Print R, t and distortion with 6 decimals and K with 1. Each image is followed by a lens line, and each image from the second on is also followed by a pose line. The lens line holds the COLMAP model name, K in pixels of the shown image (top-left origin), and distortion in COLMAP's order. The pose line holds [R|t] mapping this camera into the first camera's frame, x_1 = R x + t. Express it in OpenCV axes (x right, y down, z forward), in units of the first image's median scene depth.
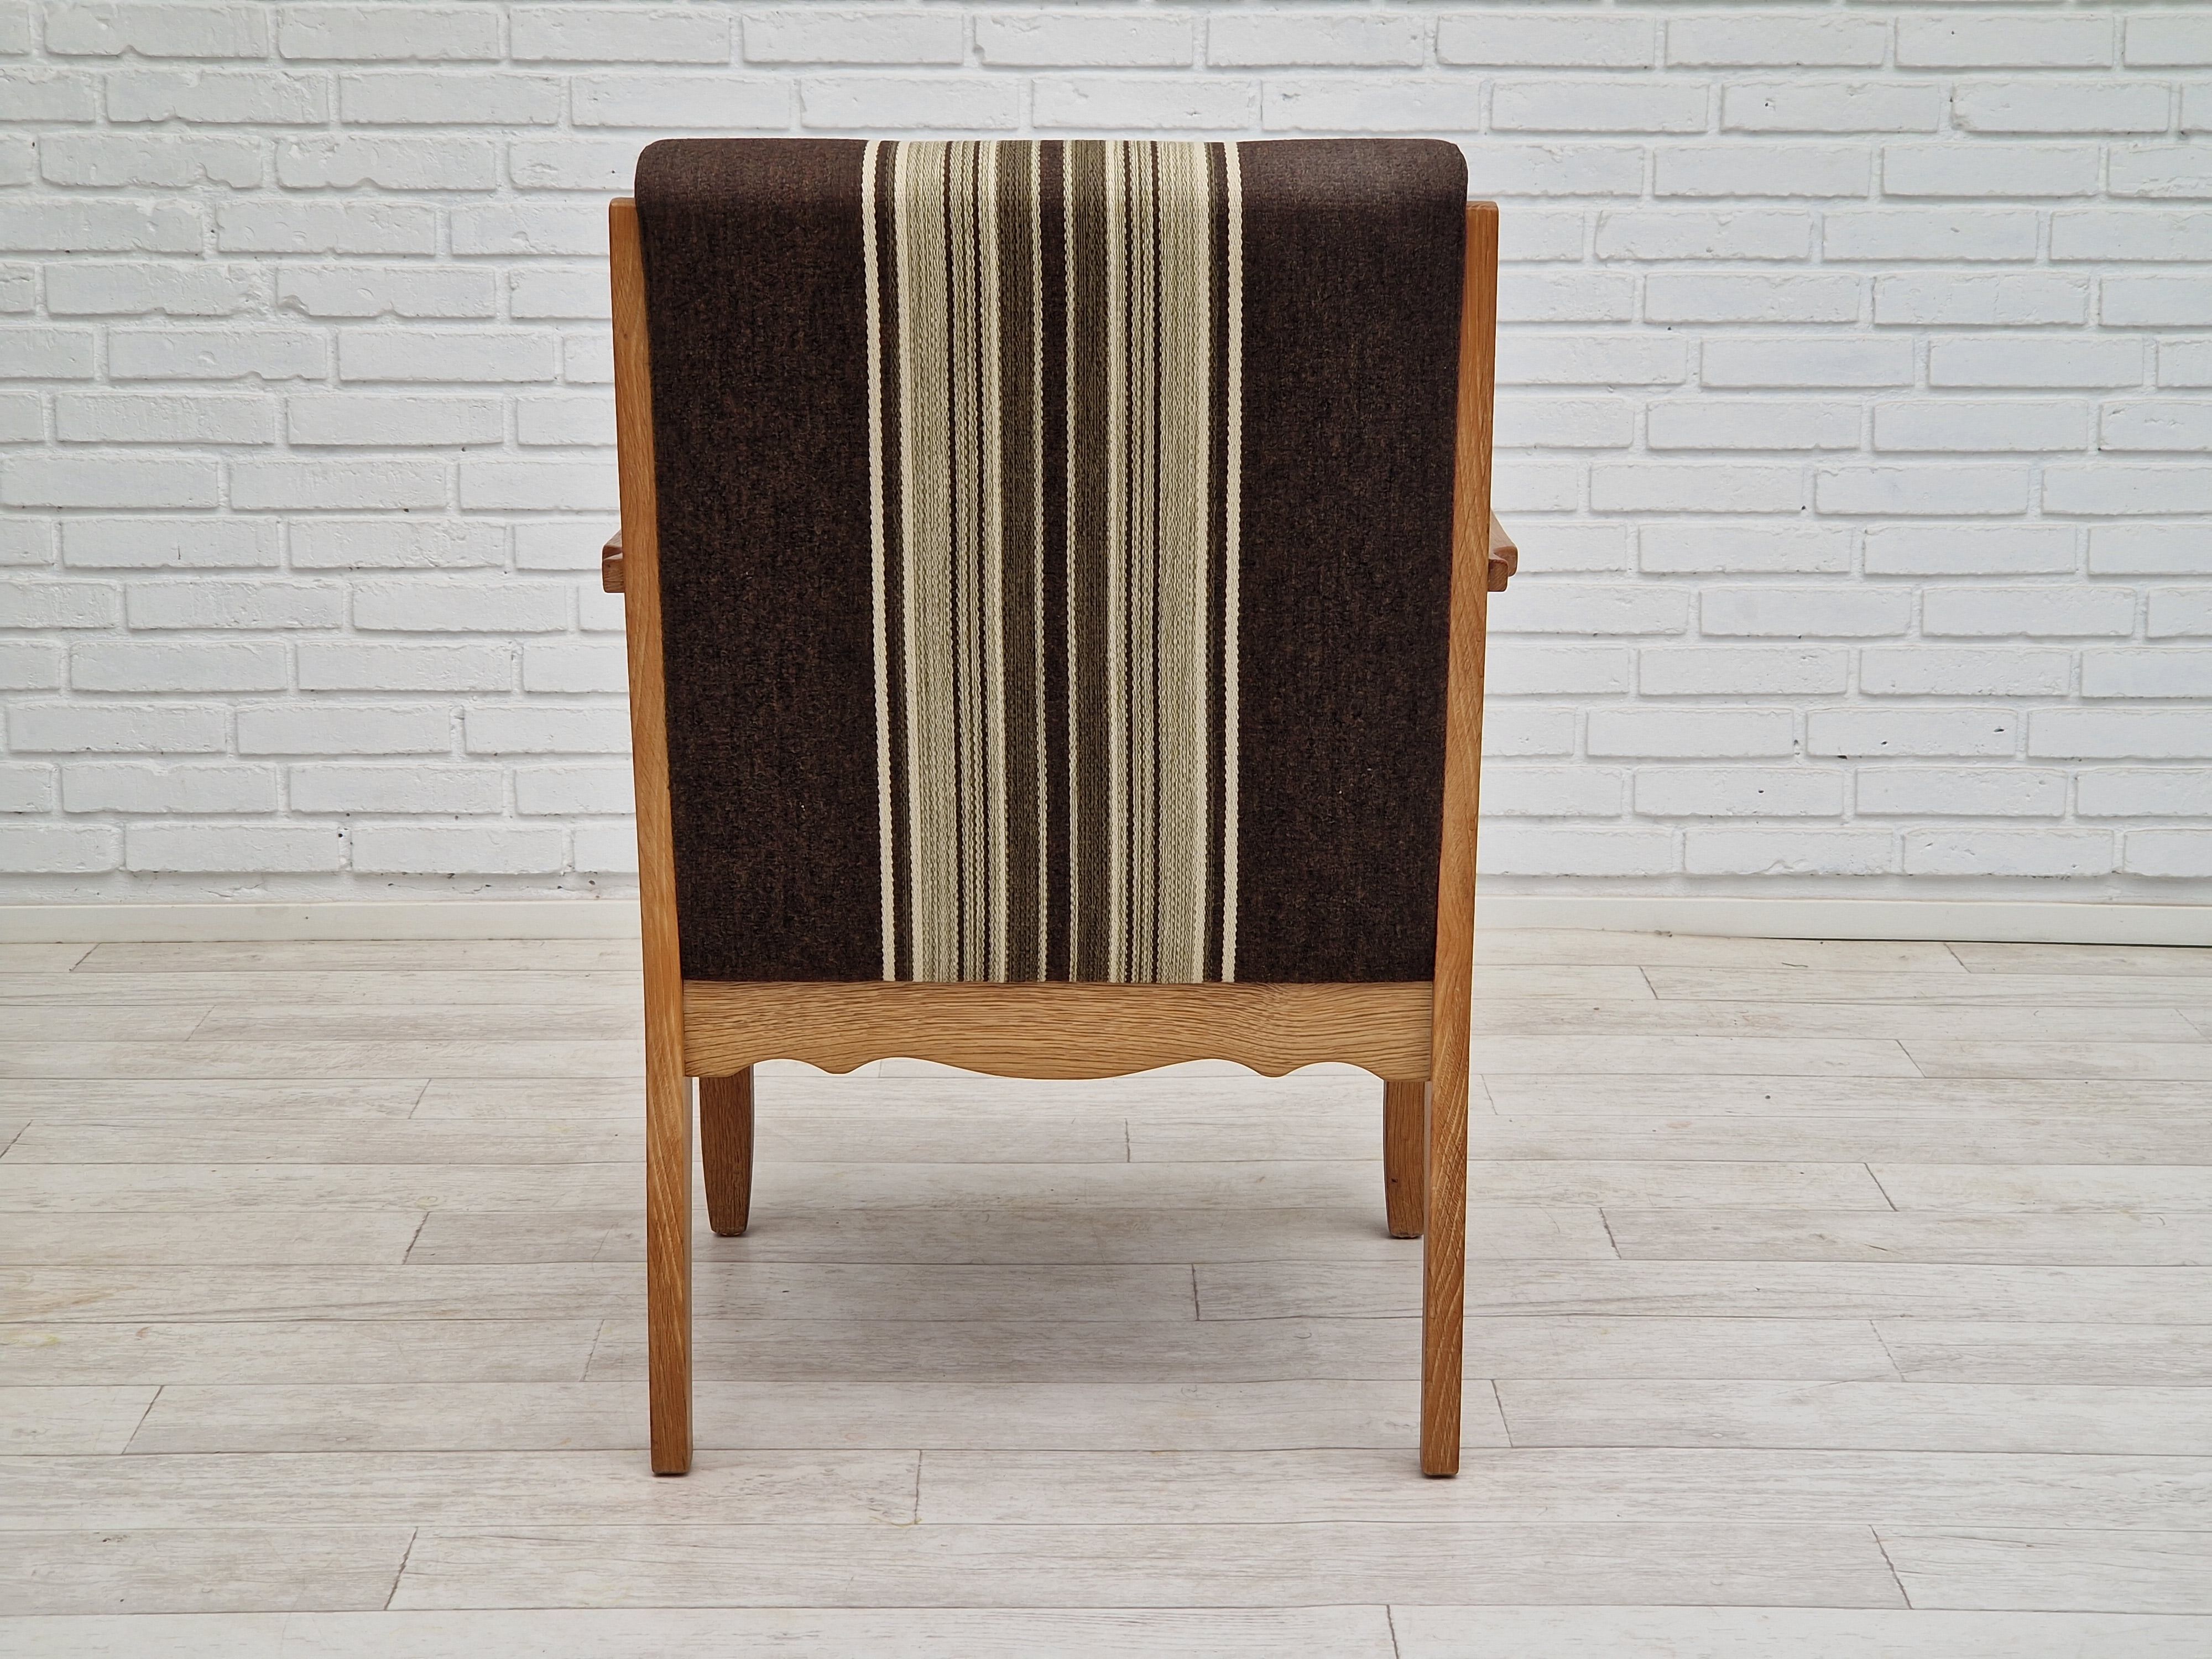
lens RADIAL K [[4162.8, 0, 1126.4], [0, 4162.8, 865.2], [0, 0, 1]] dist [0.100297, 0.000000]
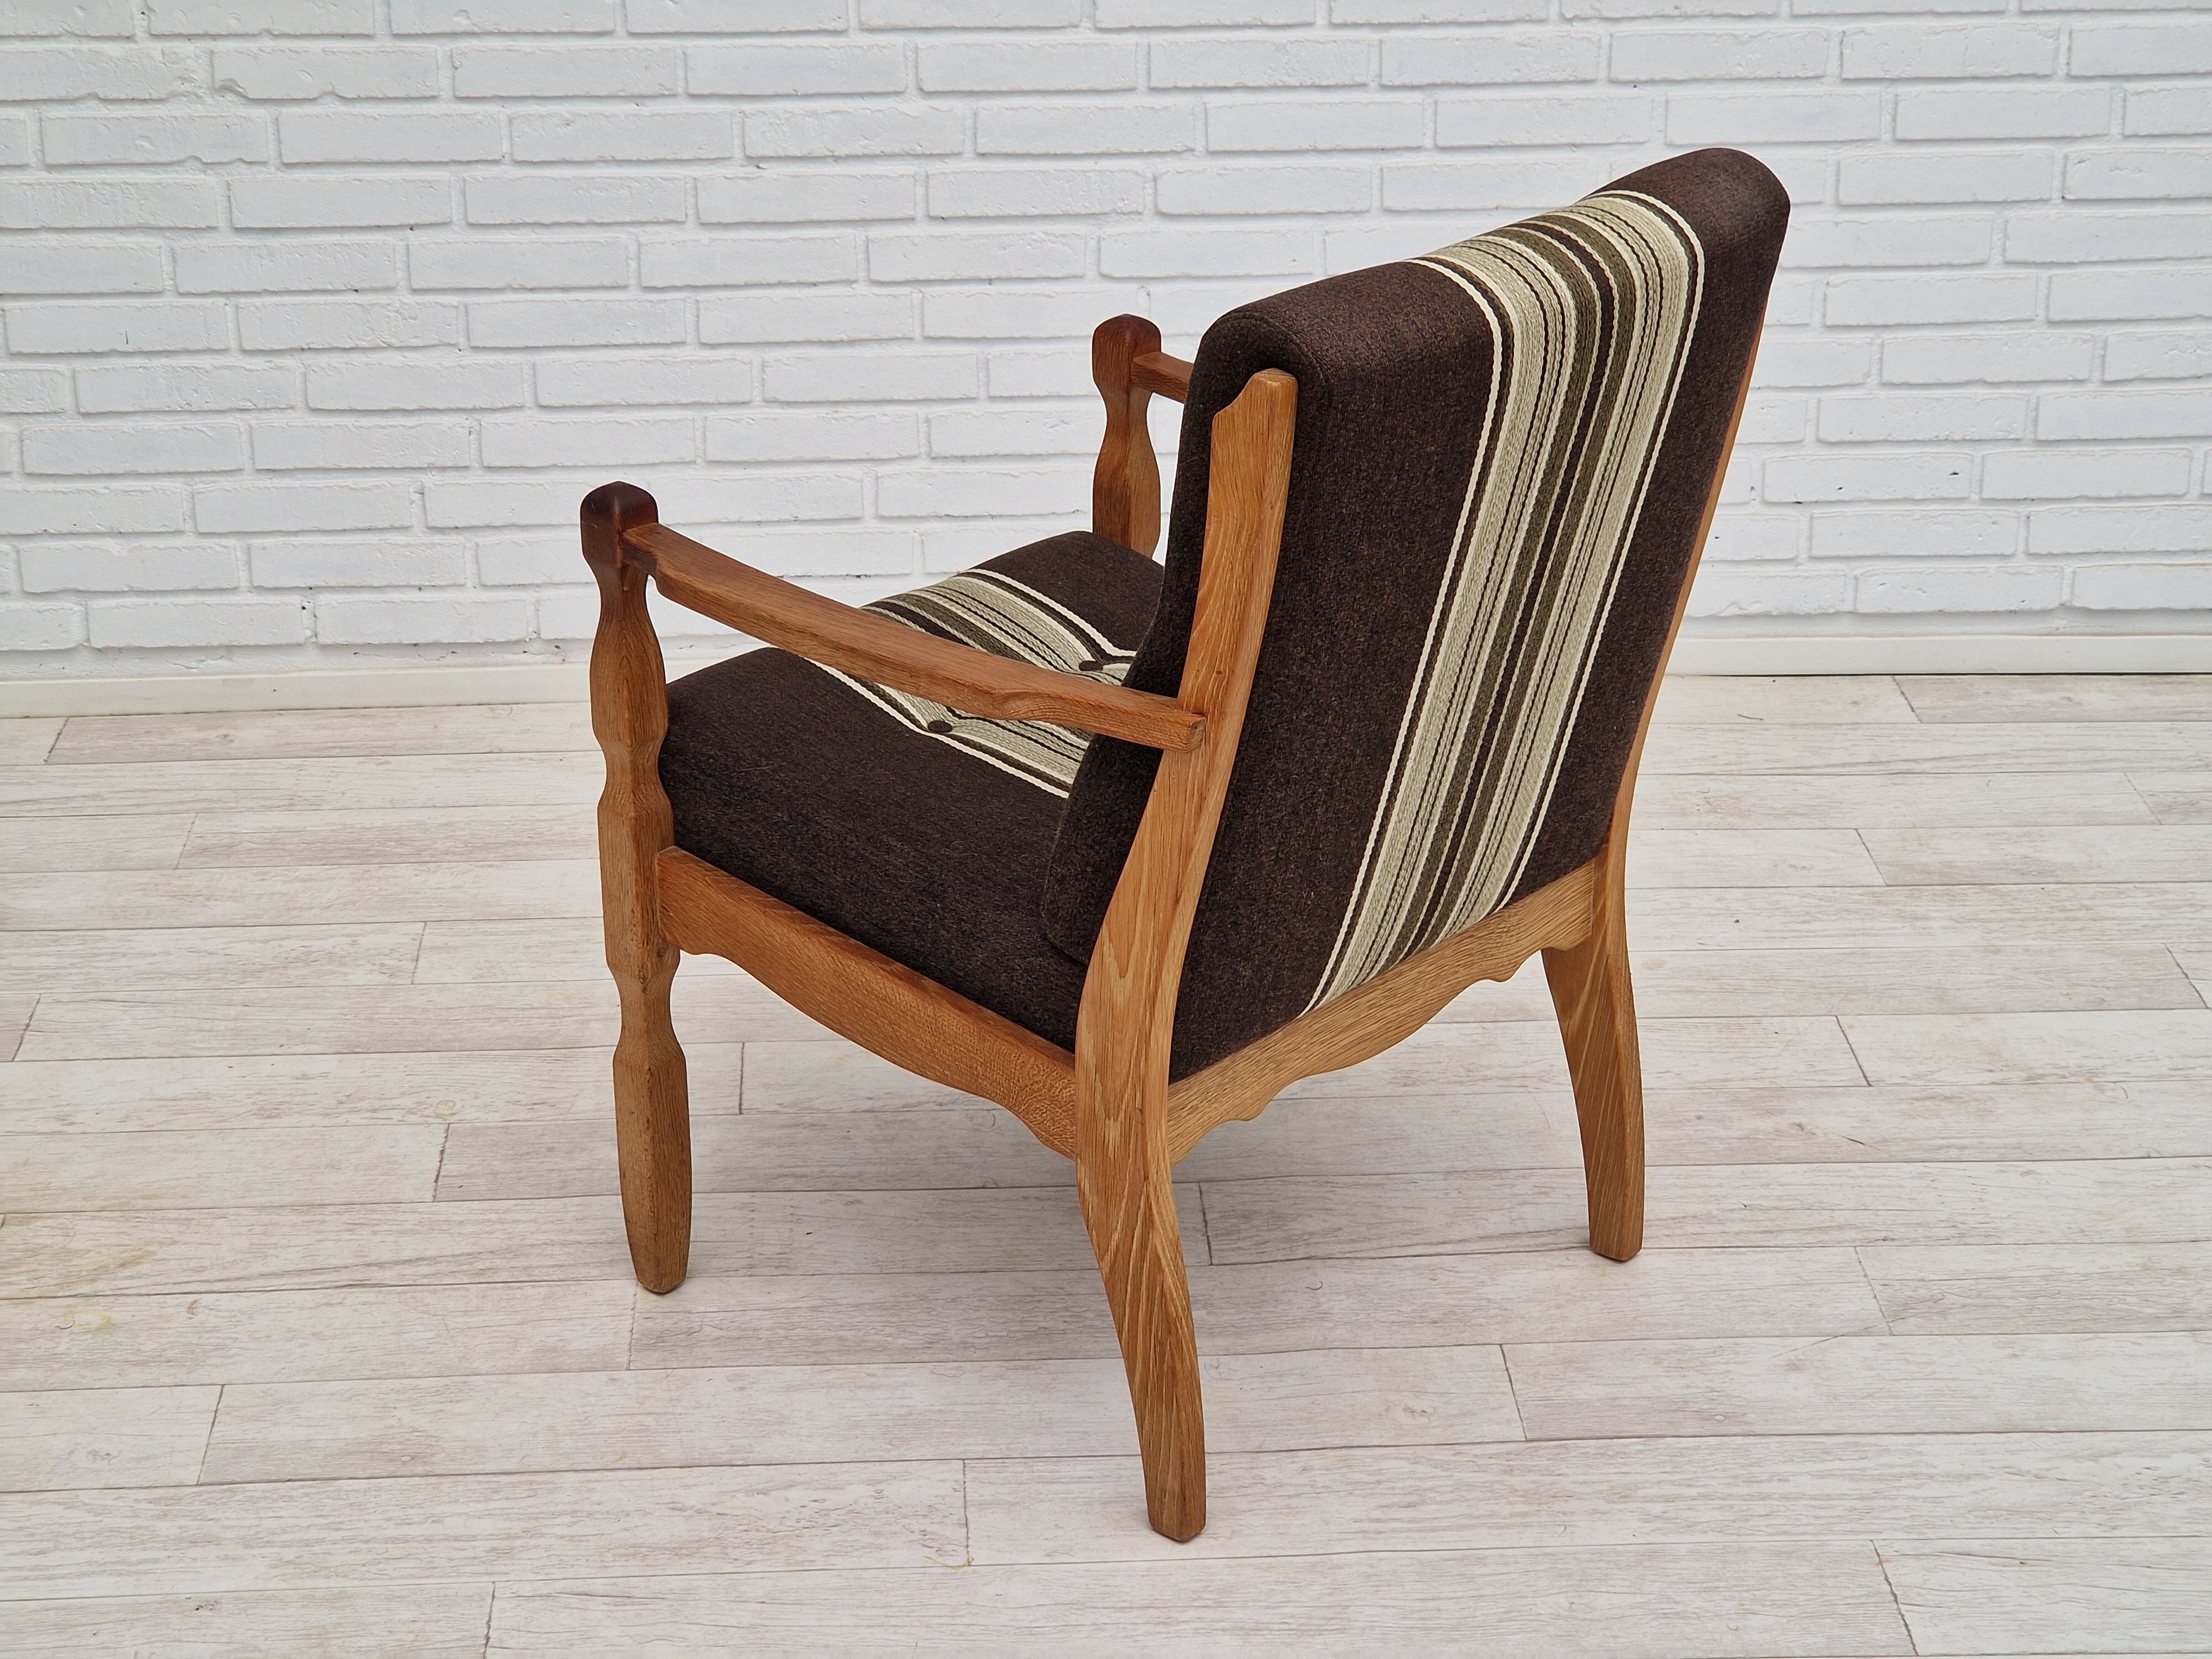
lens RADIAL K [[4162.8, 0, 1100.3], [0, 4162.8, 847.5], [0, 0, 1]] dist [0.100297, 0.000000]
pose [[0.999338, -0.021534, 0.029306, -0.029352], [0.015527, 0.981344, 0.191632, -0.145758], [-0.032886, -0.191051, 0.981029, 0.001359]]
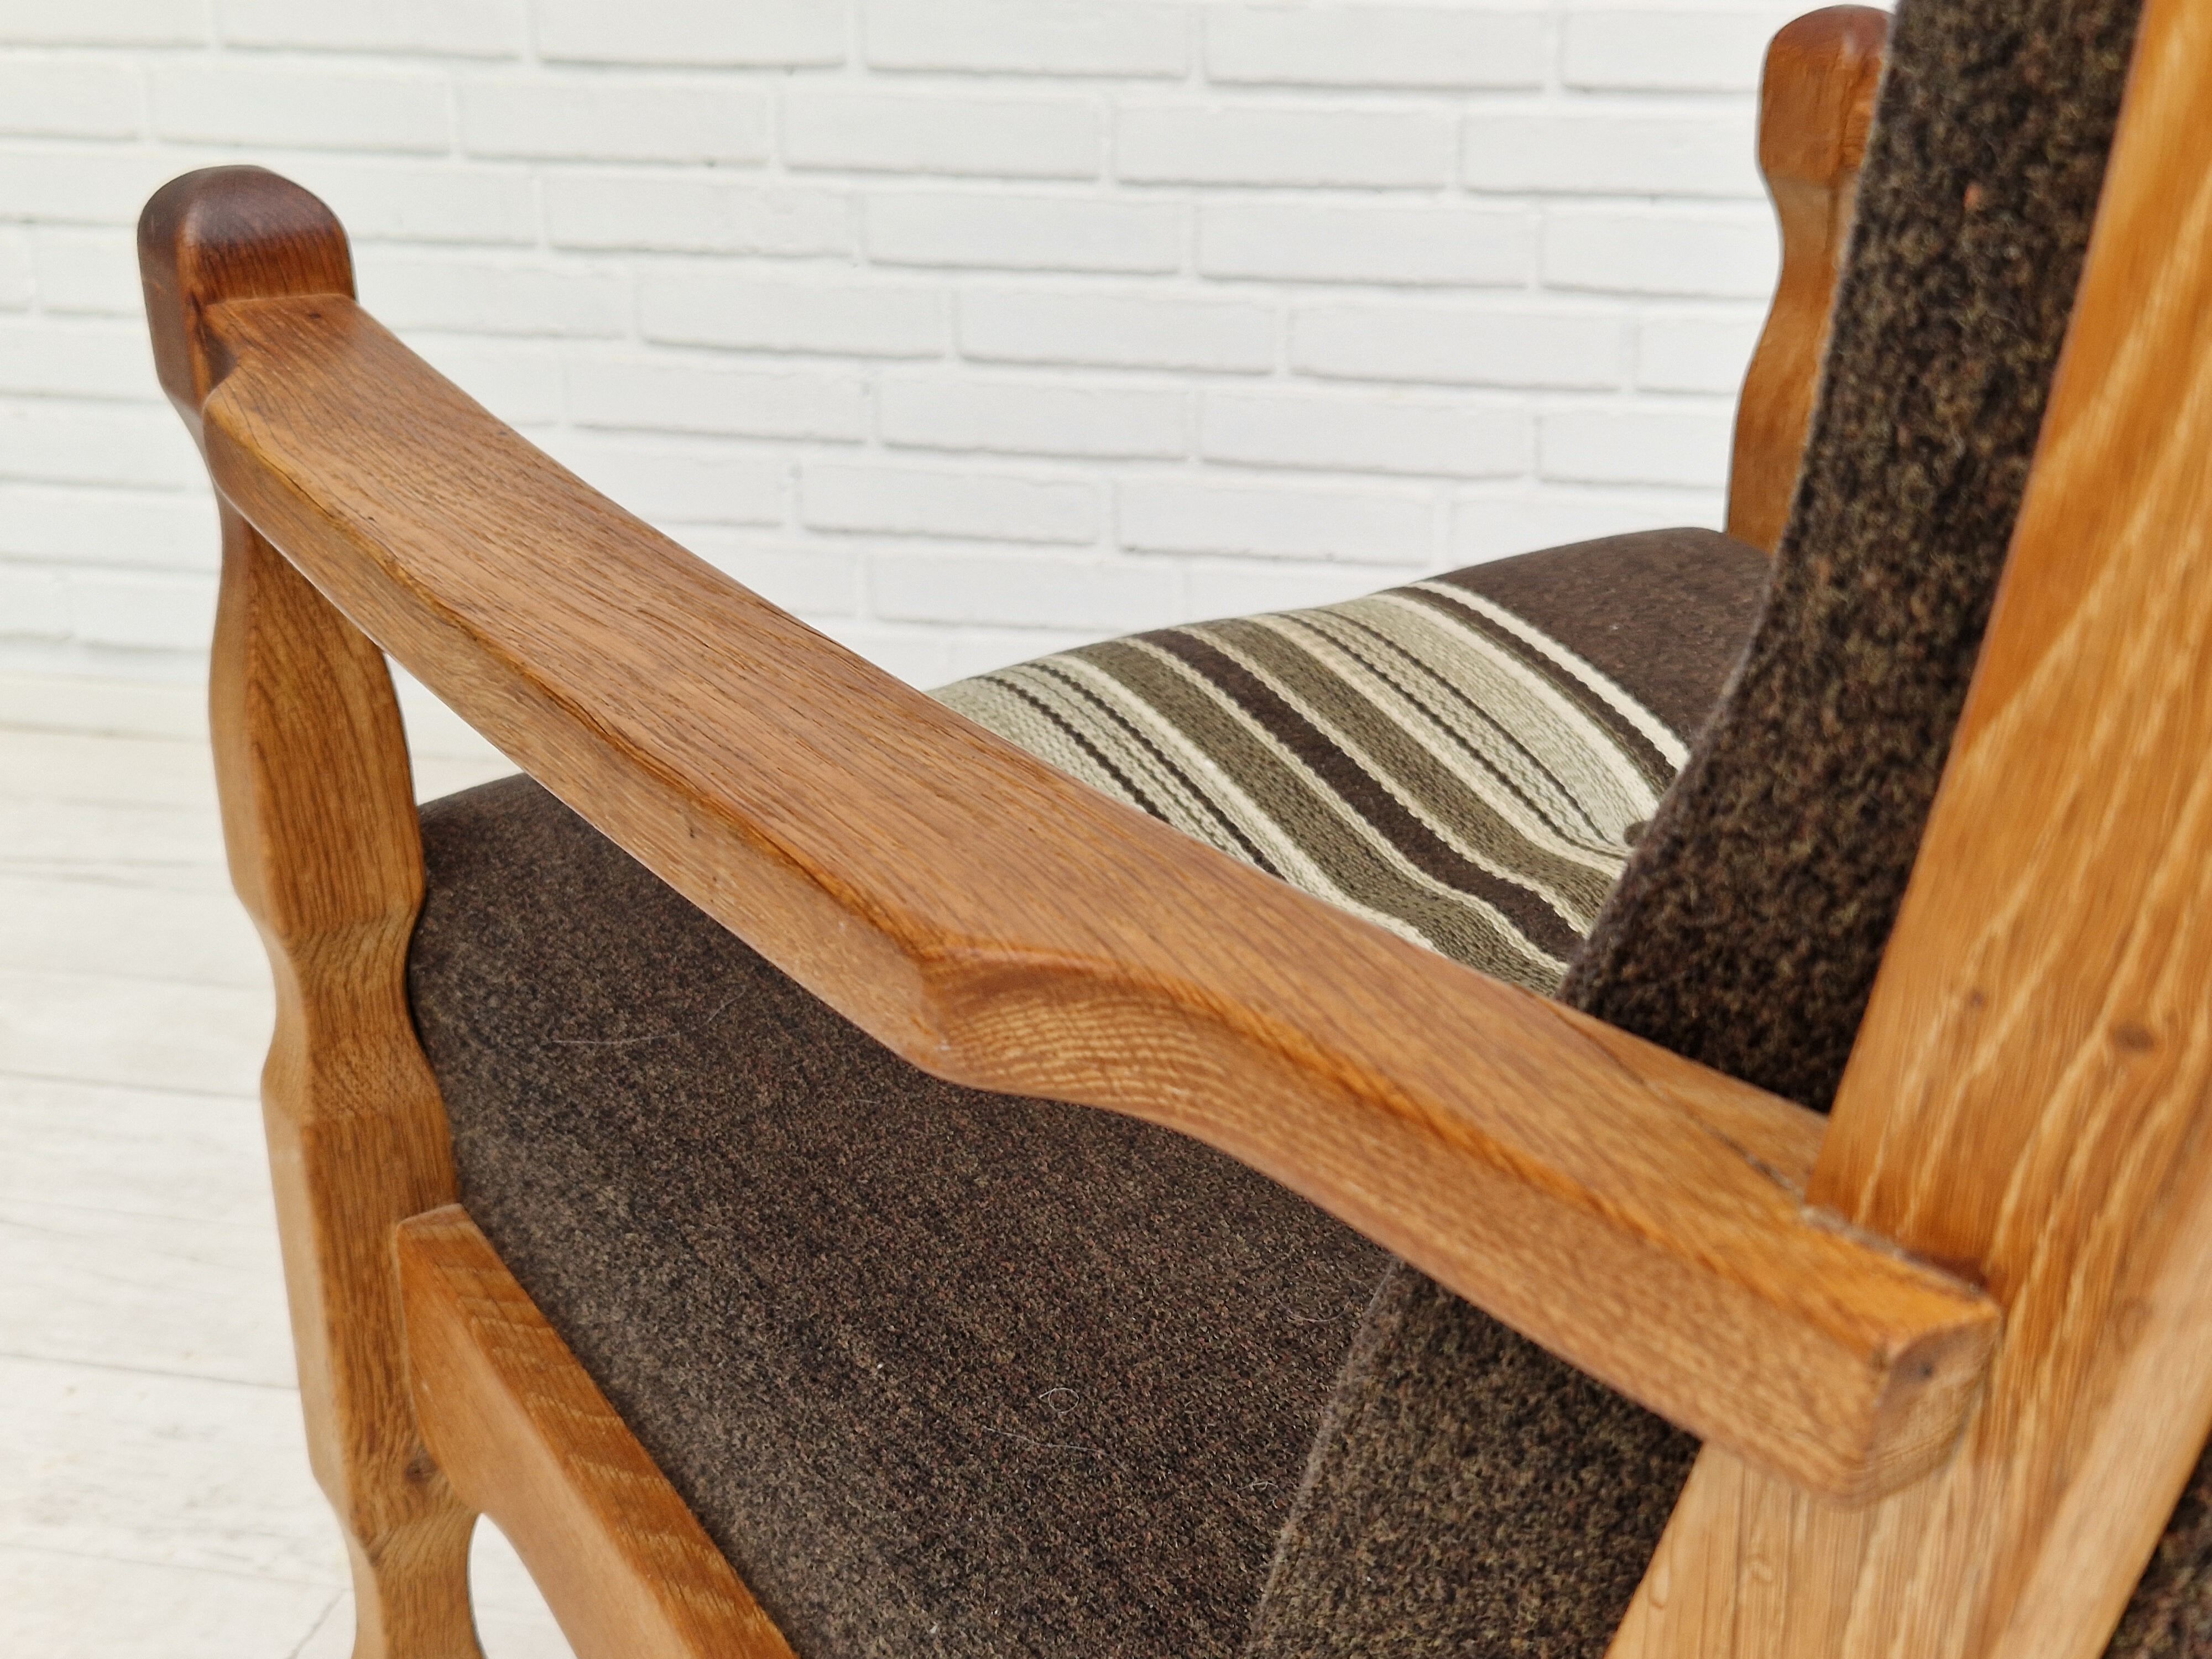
lens RADIAL K [[2904.8, 0, 1138.5], [0, 2904.8, 862.0], [0, 0, 1]] dist [0.062085, 0.000000]
pose [[0.975541, 0.081431, -0.204178, -0.000761], [-0.043727, 0.982179, 0.182792, -0.065116], [0.215425, -0.169393, 0.961716, 0.558953]]
